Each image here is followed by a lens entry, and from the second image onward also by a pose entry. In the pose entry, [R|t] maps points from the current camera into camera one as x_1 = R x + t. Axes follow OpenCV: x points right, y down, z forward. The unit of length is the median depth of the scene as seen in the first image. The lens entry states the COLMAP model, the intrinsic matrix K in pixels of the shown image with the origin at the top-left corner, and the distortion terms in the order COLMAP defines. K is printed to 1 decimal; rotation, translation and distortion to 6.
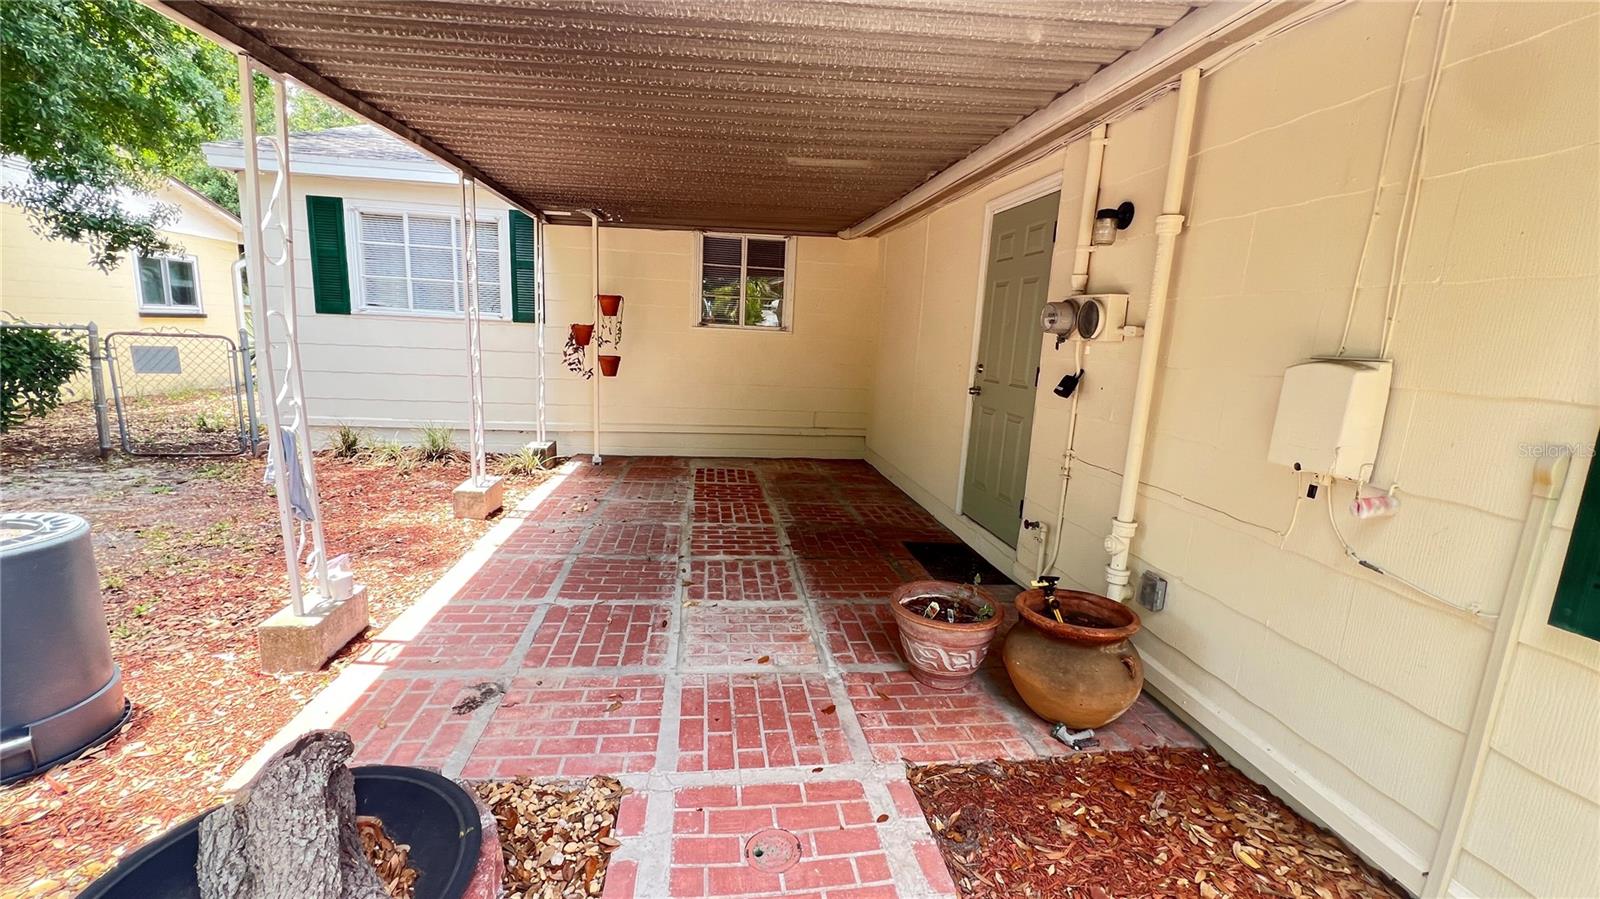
lens RADIAL K [[640.3, 0, 796.4], [0, 640.3, 444.1], [0, 0, 1]] dist [-0.001268, 0.000936]
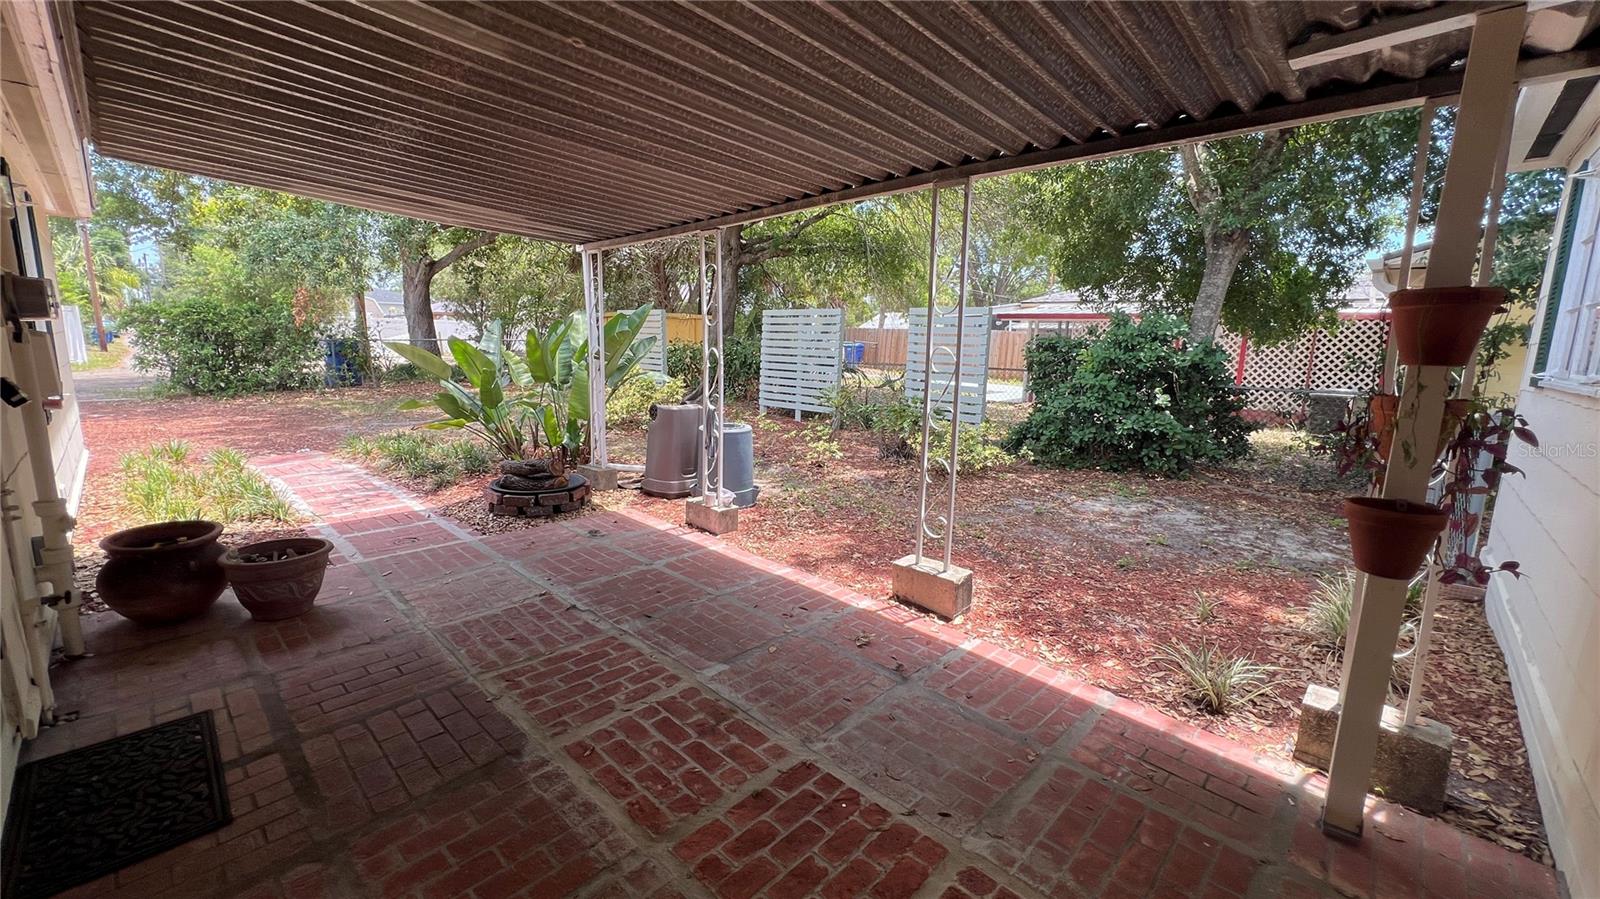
lens RADIAL K [[640.3, 0, 796.4], [0, 640.3, 444.1], [0, 0, 1]] dist [-0.001268, 0.000936]
pose [[-0.782708, 0.028882, -0.621719, 0.129436], [-0.177097, 0.947296, 0.266961, -0.273564], [0.596662, 0.319057, -0.736340, 1.480406]]
